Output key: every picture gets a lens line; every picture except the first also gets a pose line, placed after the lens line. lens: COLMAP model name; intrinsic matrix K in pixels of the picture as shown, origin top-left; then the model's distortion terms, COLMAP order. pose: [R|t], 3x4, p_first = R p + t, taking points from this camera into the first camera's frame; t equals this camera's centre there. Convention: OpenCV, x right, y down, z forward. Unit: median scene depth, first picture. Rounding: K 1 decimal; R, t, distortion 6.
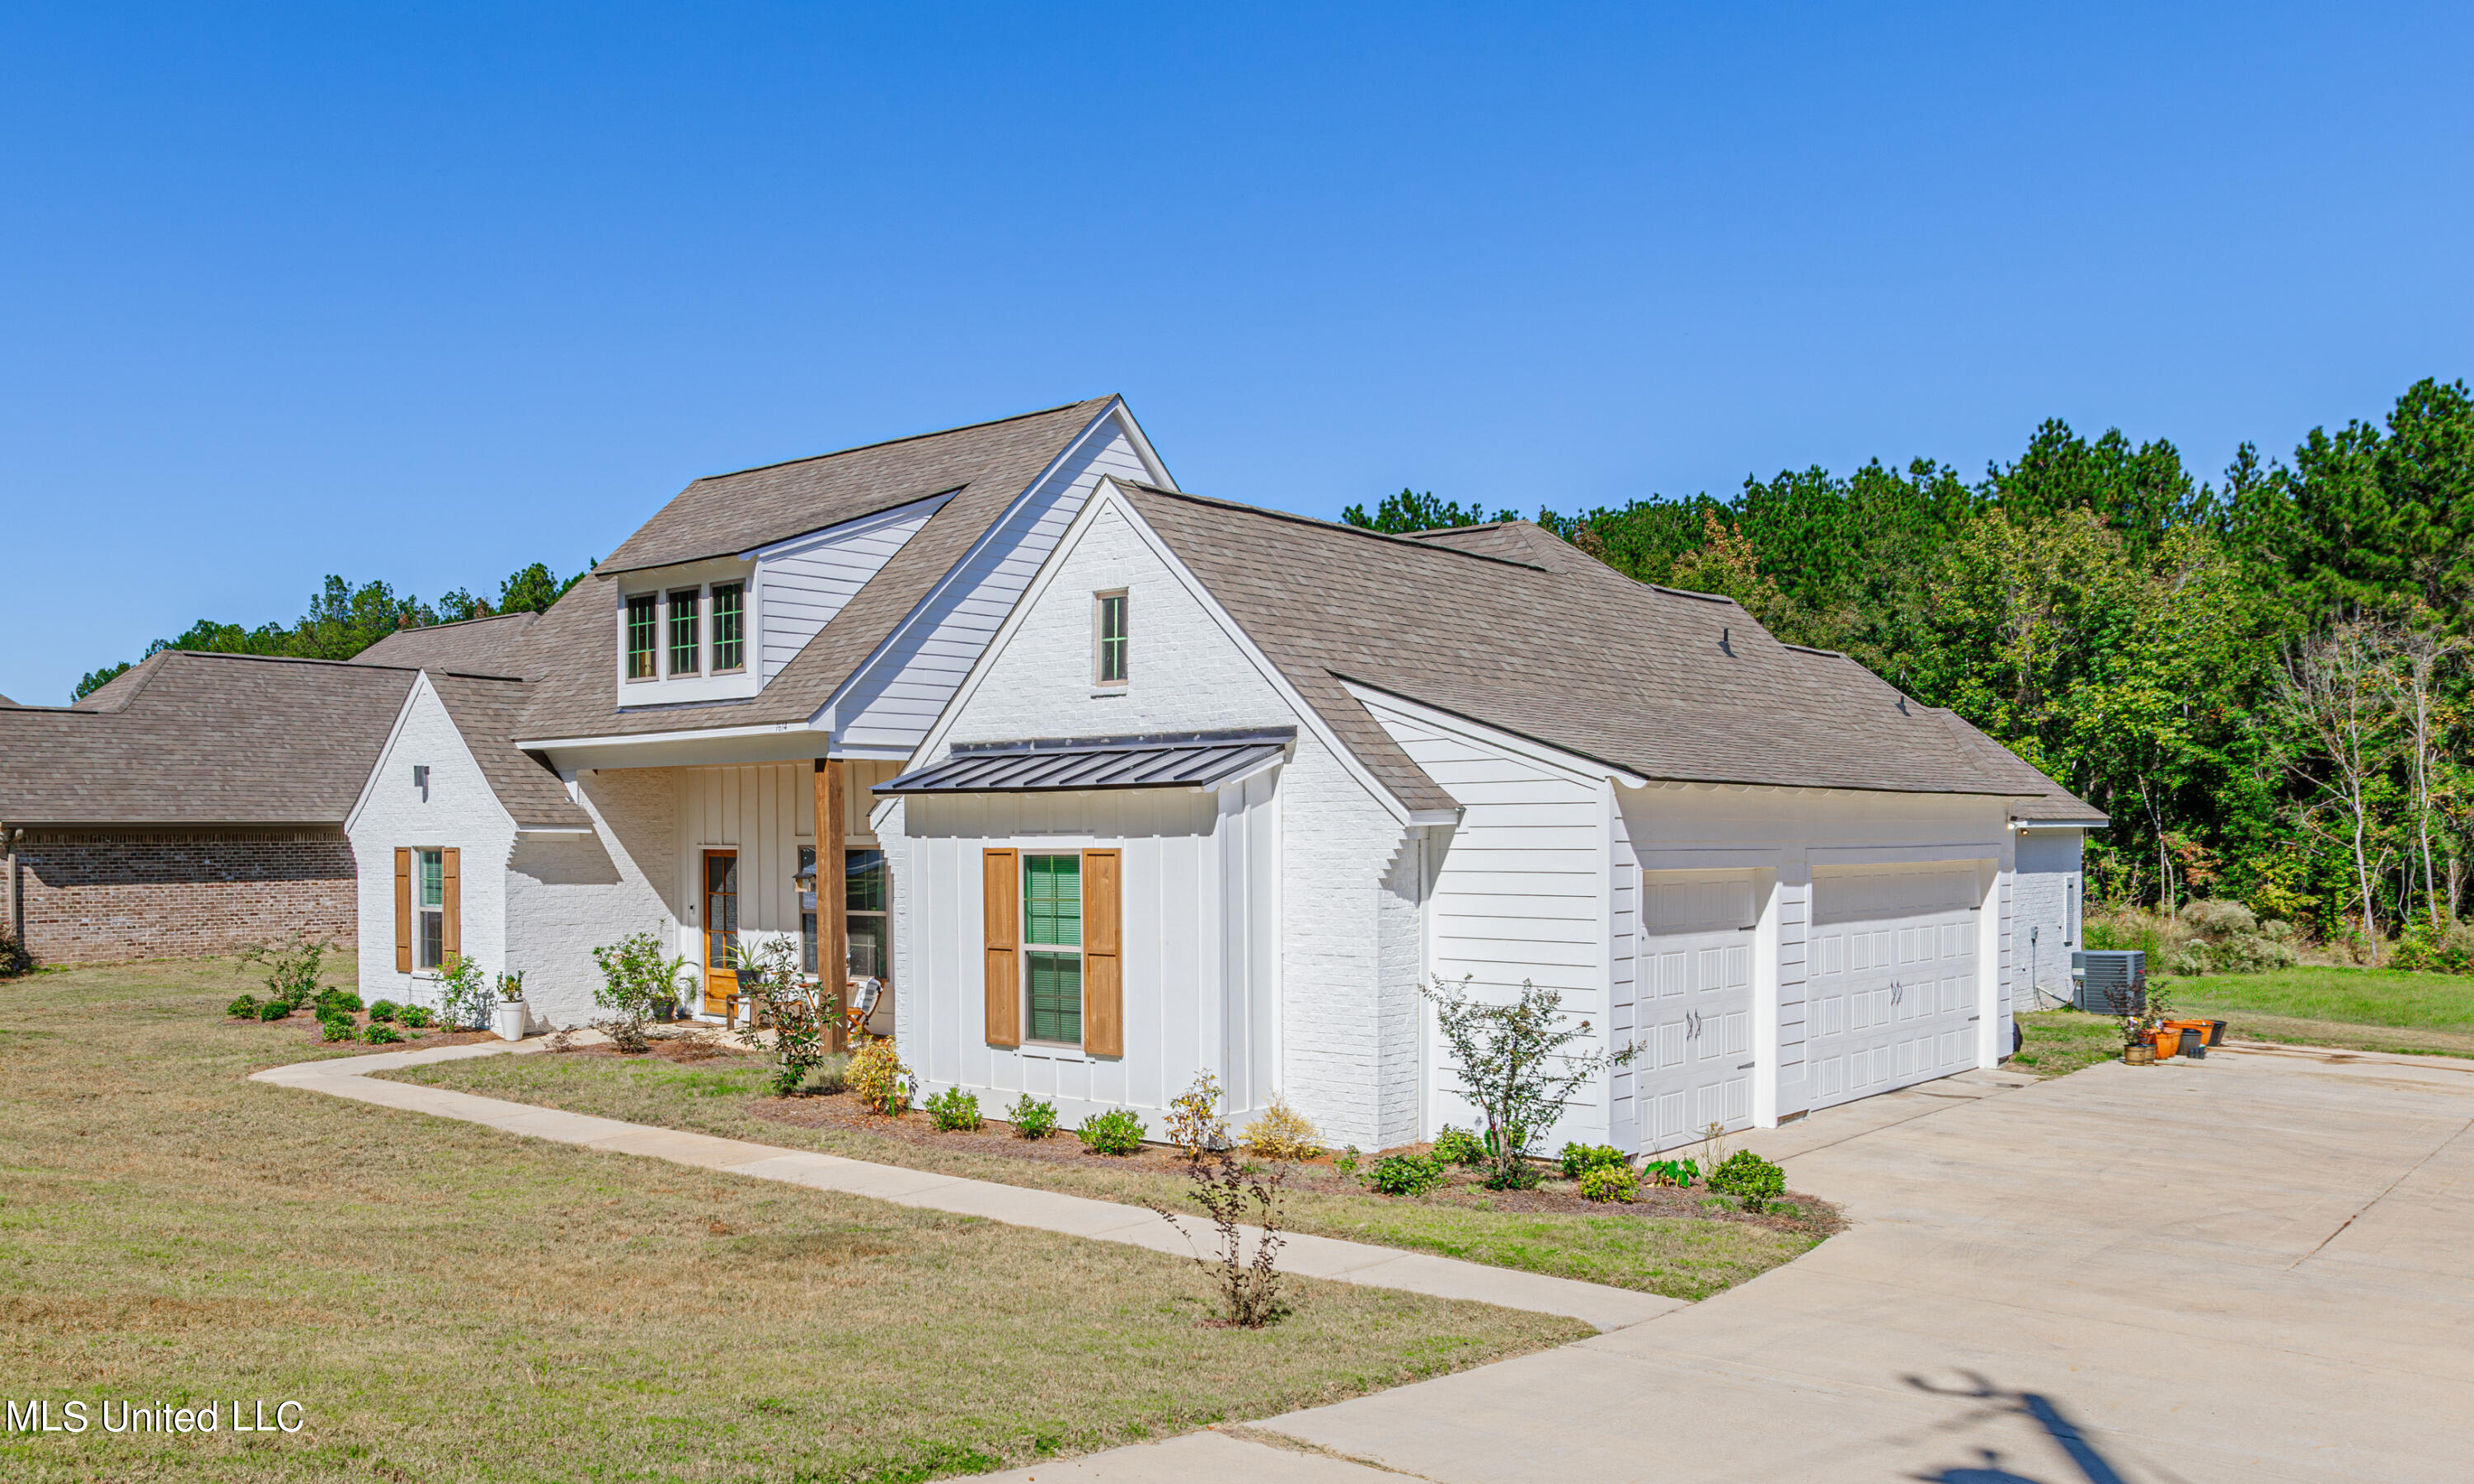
lens RADIAL K [[1673.9, 0, 1235.8], [0, 1673.9, 741.3], [0, 0, 1]] dist [-0.006953, -0.000620]
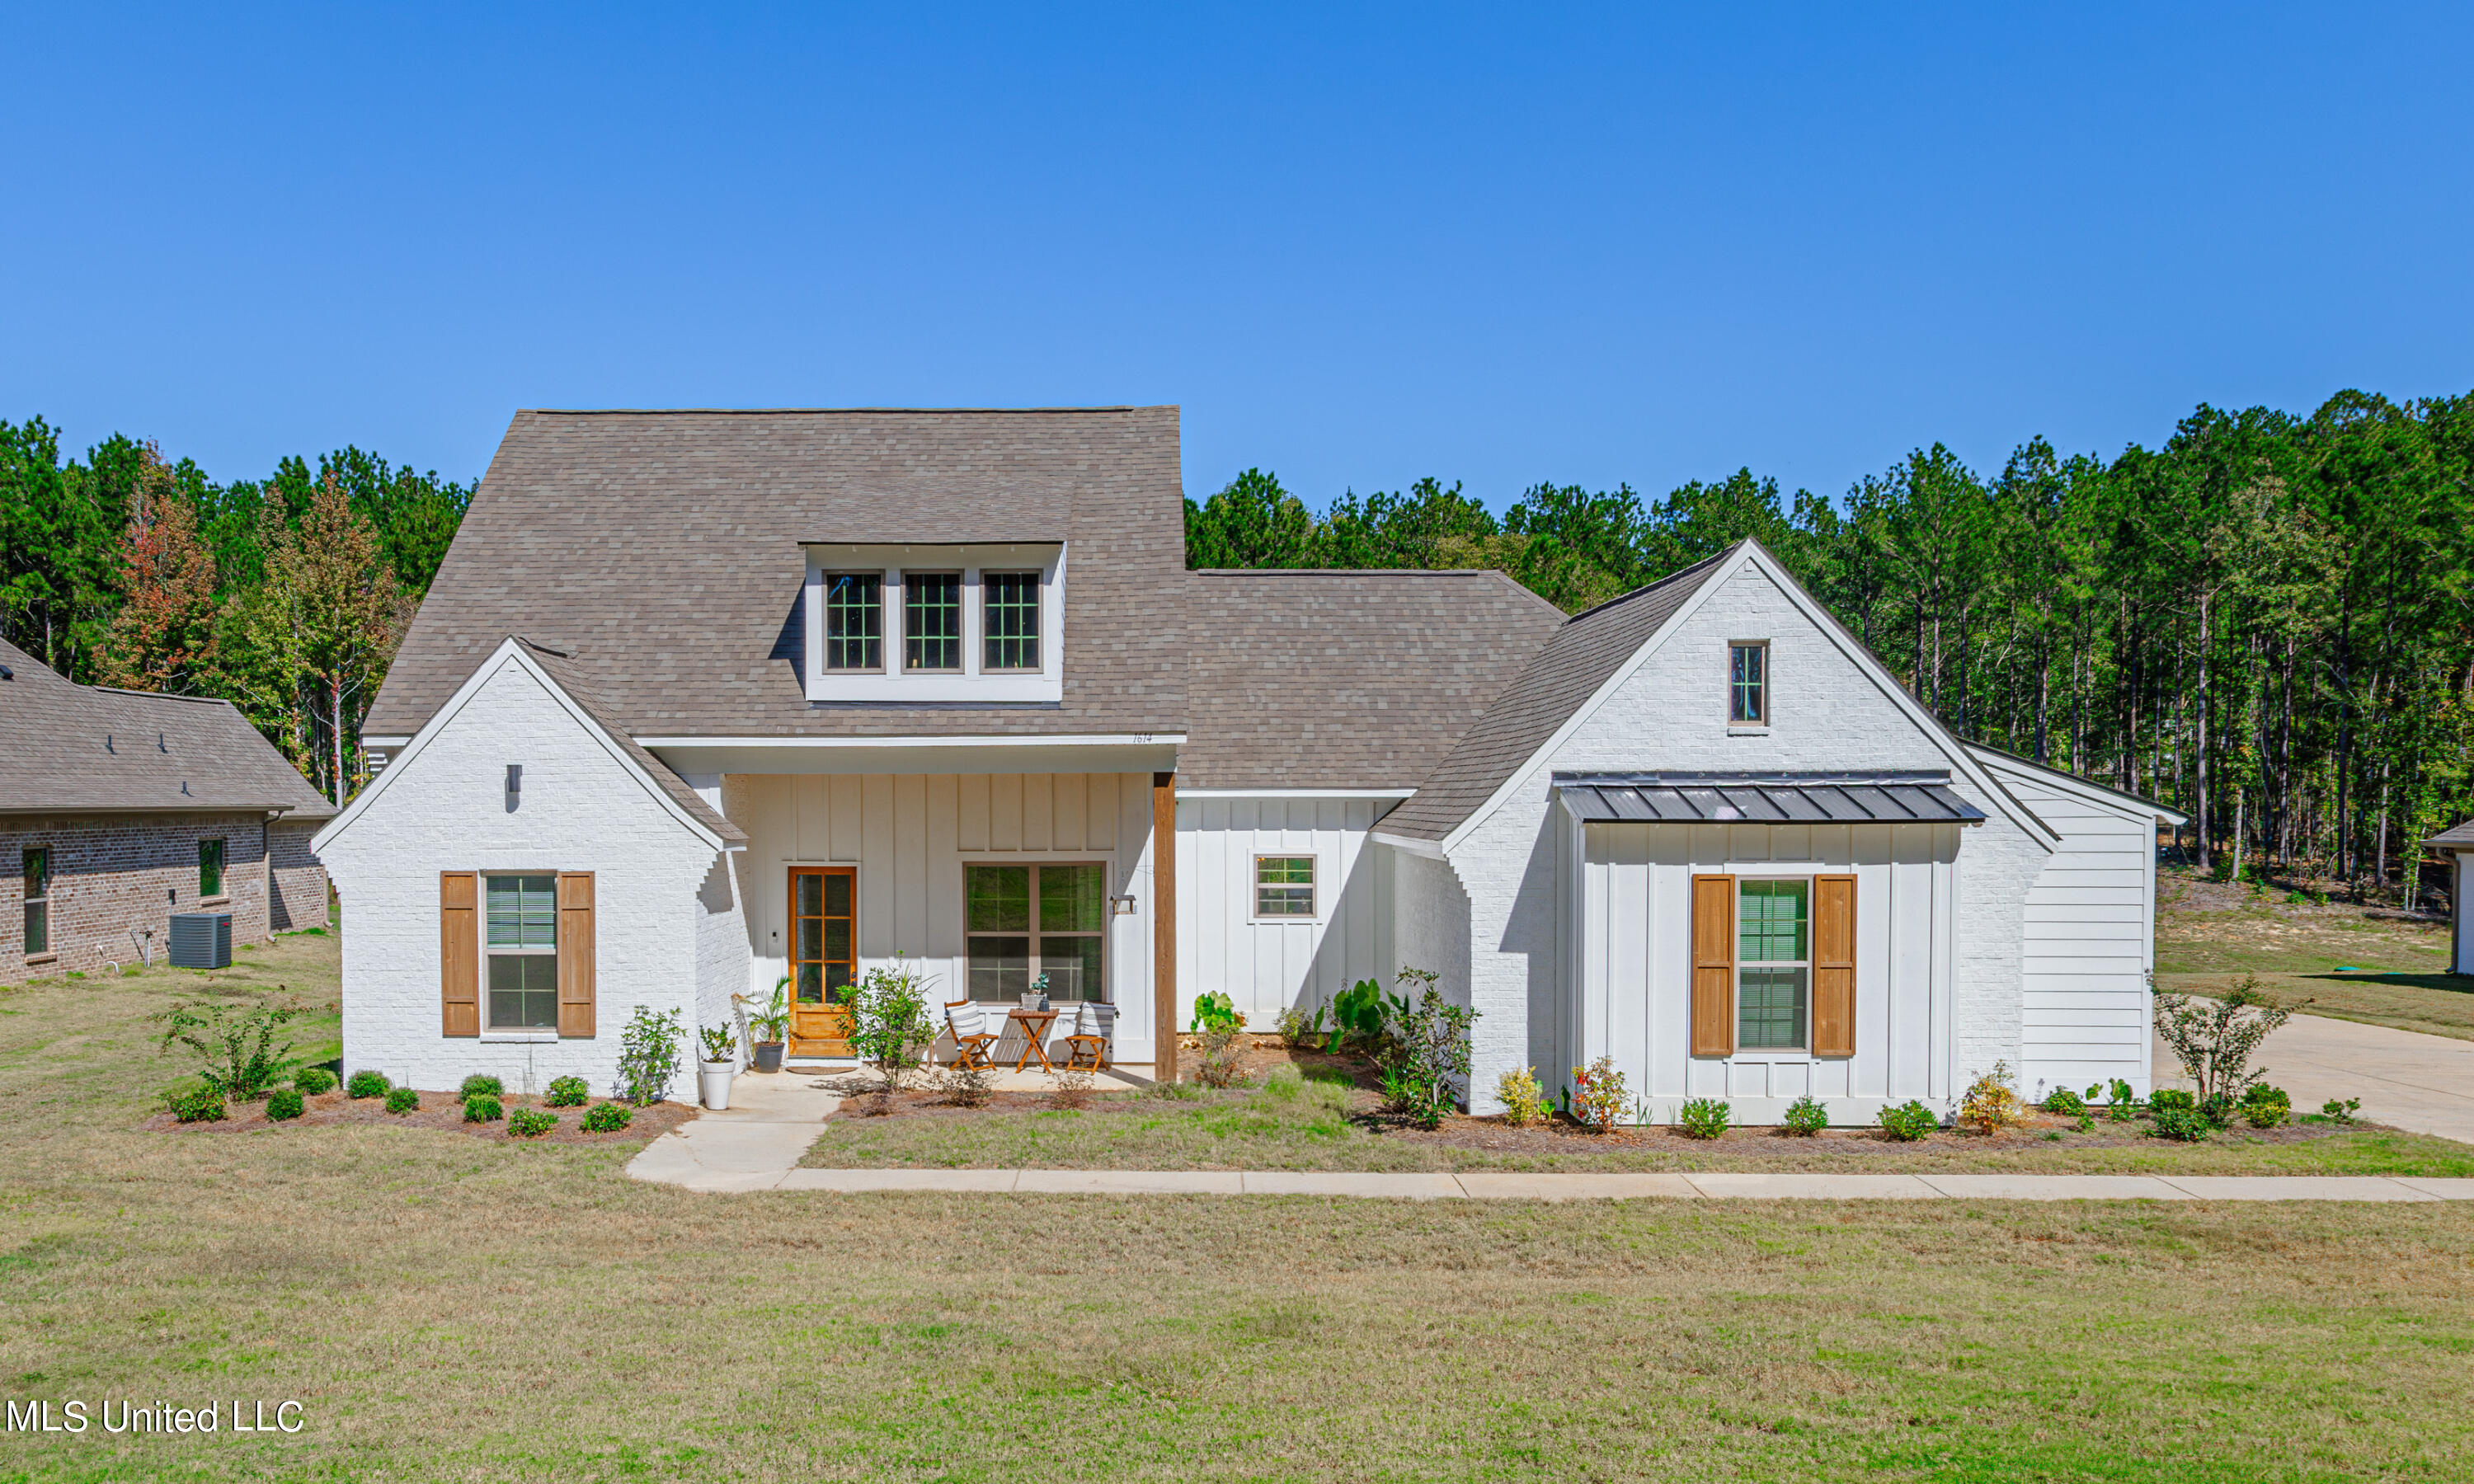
lens RADIAL K [[1566.0, 0, 1254.4], [0, 1566.0, 725.9], [0, 0, 1]] dist [-0.006618, 0.001287]
pose [[0.818307, 0.034612, 0.573739, -0.720366], [-0.034374, 0.999346, -0.011261, -0.007665], [-0.573753, -0.010507, 0.818961, 0.254139]]
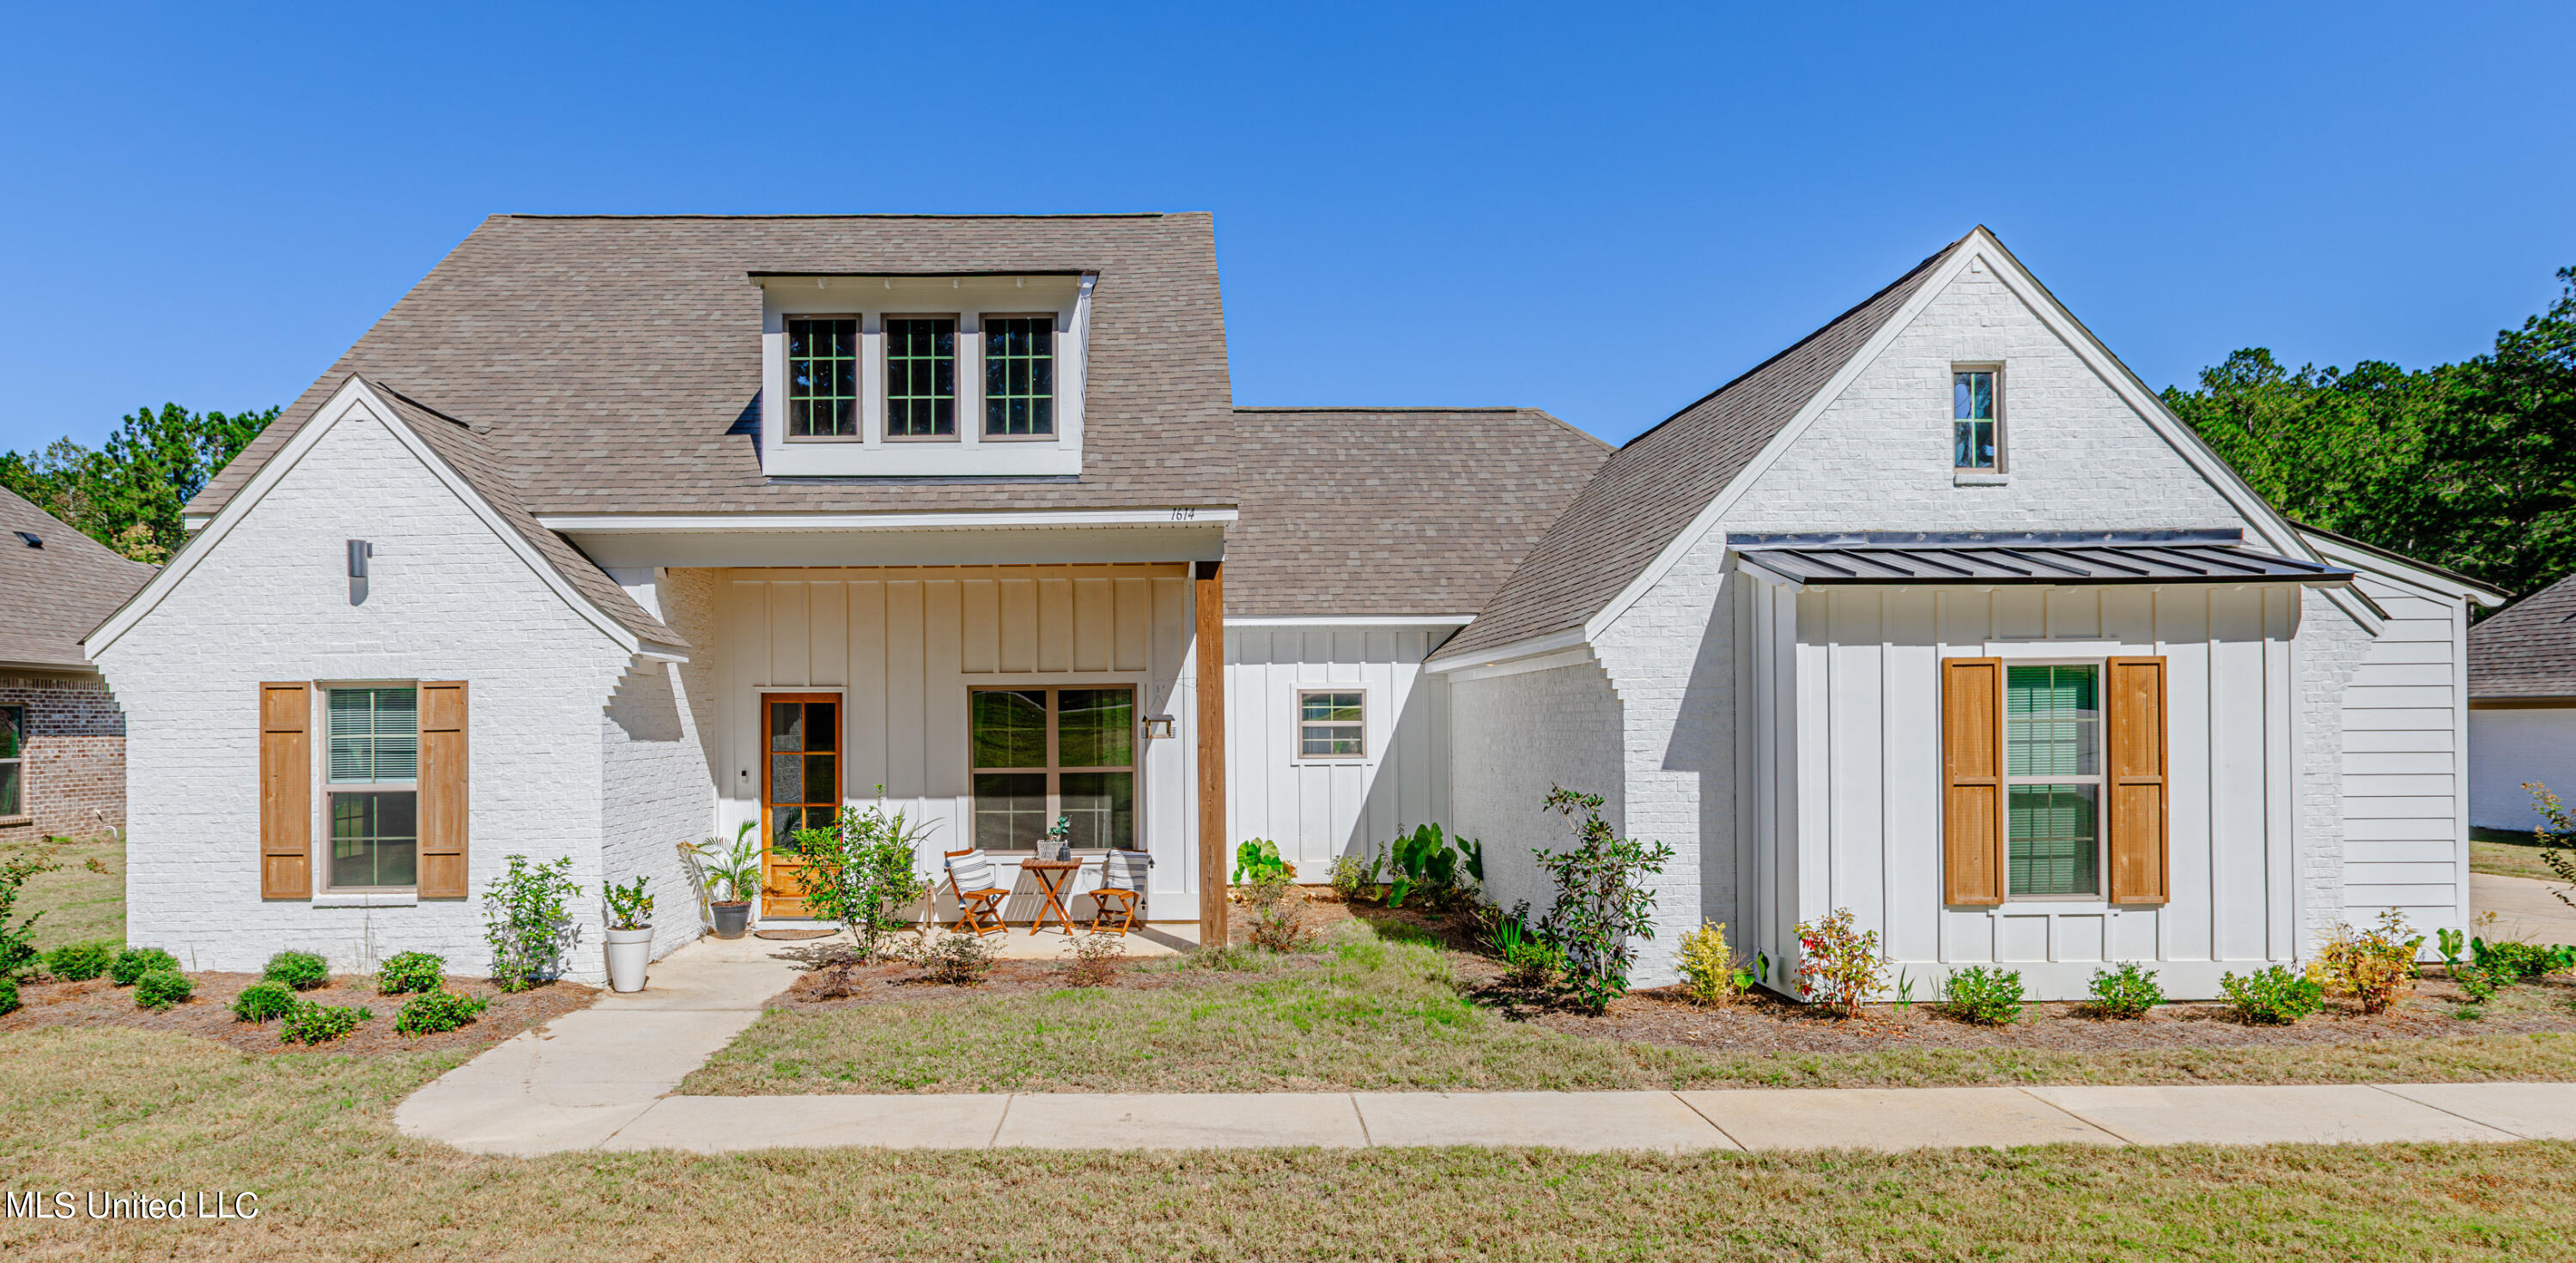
lens RADIAL K [[1210.9, 0, 1274.4], [0, 1210.9, 639.5], [0, 0, 1]] dist [0.000022, 0.000882]
pose [[0.805079, 0.034041, 0.592190, -0.555459], [-0.027413, 0.999420, -0.020183, 0.056512], [-0.592533, 0.000015, 0.805546, 0.545400]]
